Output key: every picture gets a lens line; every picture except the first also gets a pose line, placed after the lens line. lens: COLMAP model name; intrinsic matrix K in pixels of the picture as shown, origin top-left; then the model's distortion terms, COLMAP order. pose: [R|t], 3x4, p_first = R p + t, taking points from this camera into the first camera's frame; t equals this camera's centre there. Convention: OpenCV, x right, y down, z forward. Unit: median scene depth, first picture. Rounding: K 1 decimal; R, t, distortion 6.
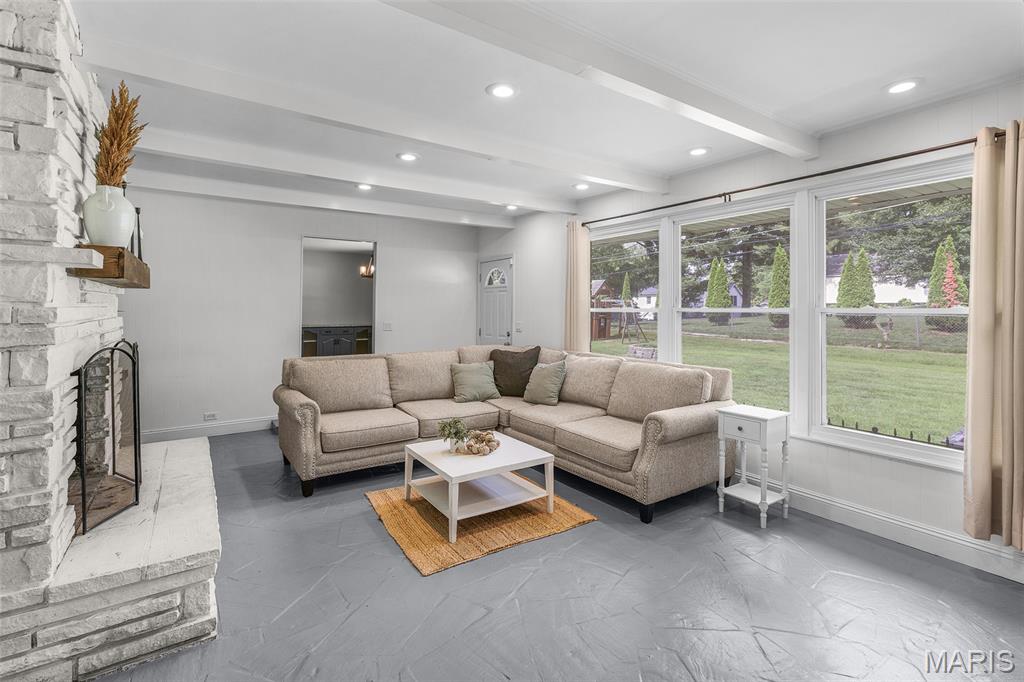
lens RADIAL K [[465.8, 0, 517.3], [0, 465.8, 318.7], [0, 0, 1]] dist [-0.019533, 0.009467]
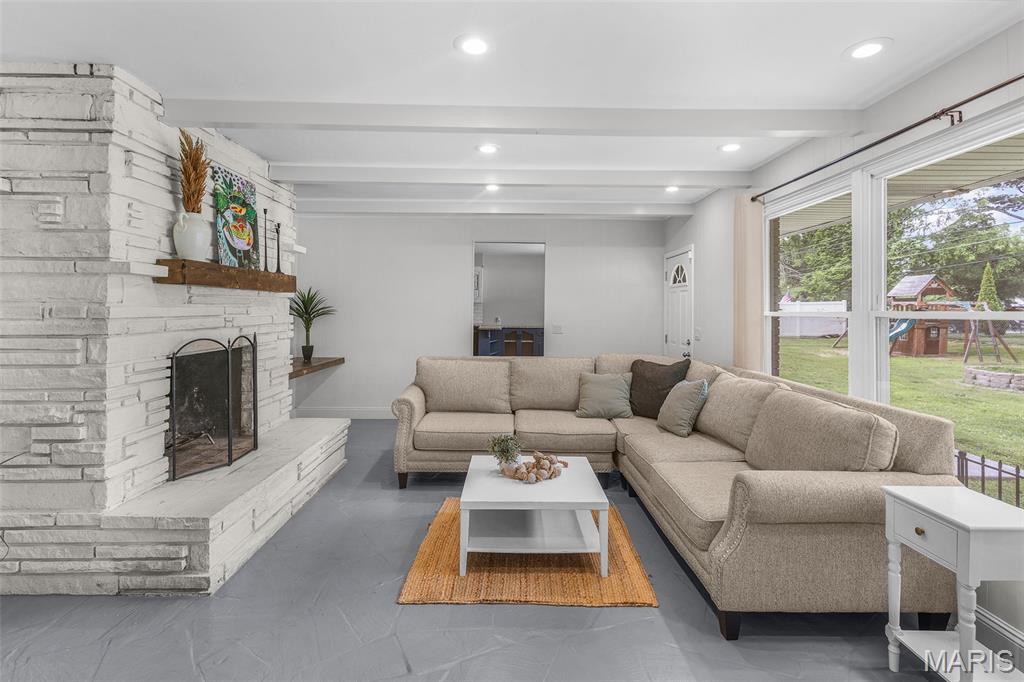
lens RADIAL K [[469.6, 0, 505.7], [0, 469.6, 316.8], [0, 0, 1]] dist [-0.020250, 0.010973]
pose [[0.834563, 0.011439, -0.550794, 0.353408], [-0.017567, 0.999829, -0.005852, -0.003890], [0.550632, 0.014560, 0.834621, 0.256500]]
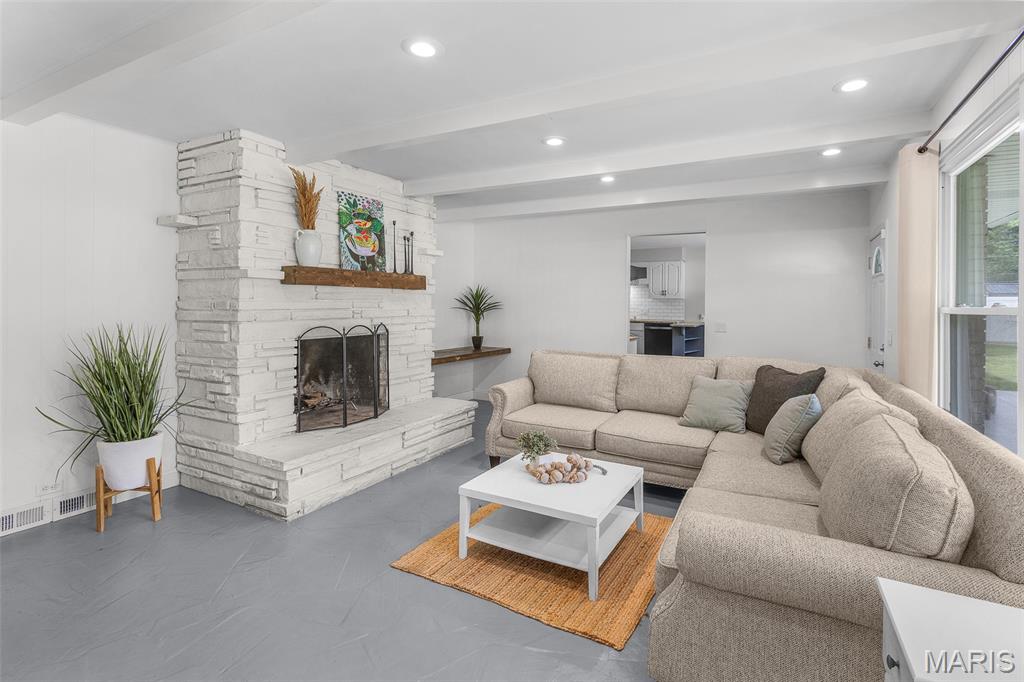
lens RADIAL K [[455.5, 0, 531.4], [0, 455.5, 315.7], [0, 0, 1]] dist [-0.012281, 0.000594]
pose [[0.485608, 0.023121, -0.873871, 0.602083], [-0.026858, 0.999573, 0.011522, -0.010129], [0.873764, 0.017875, 0.486021, 0.578697]]
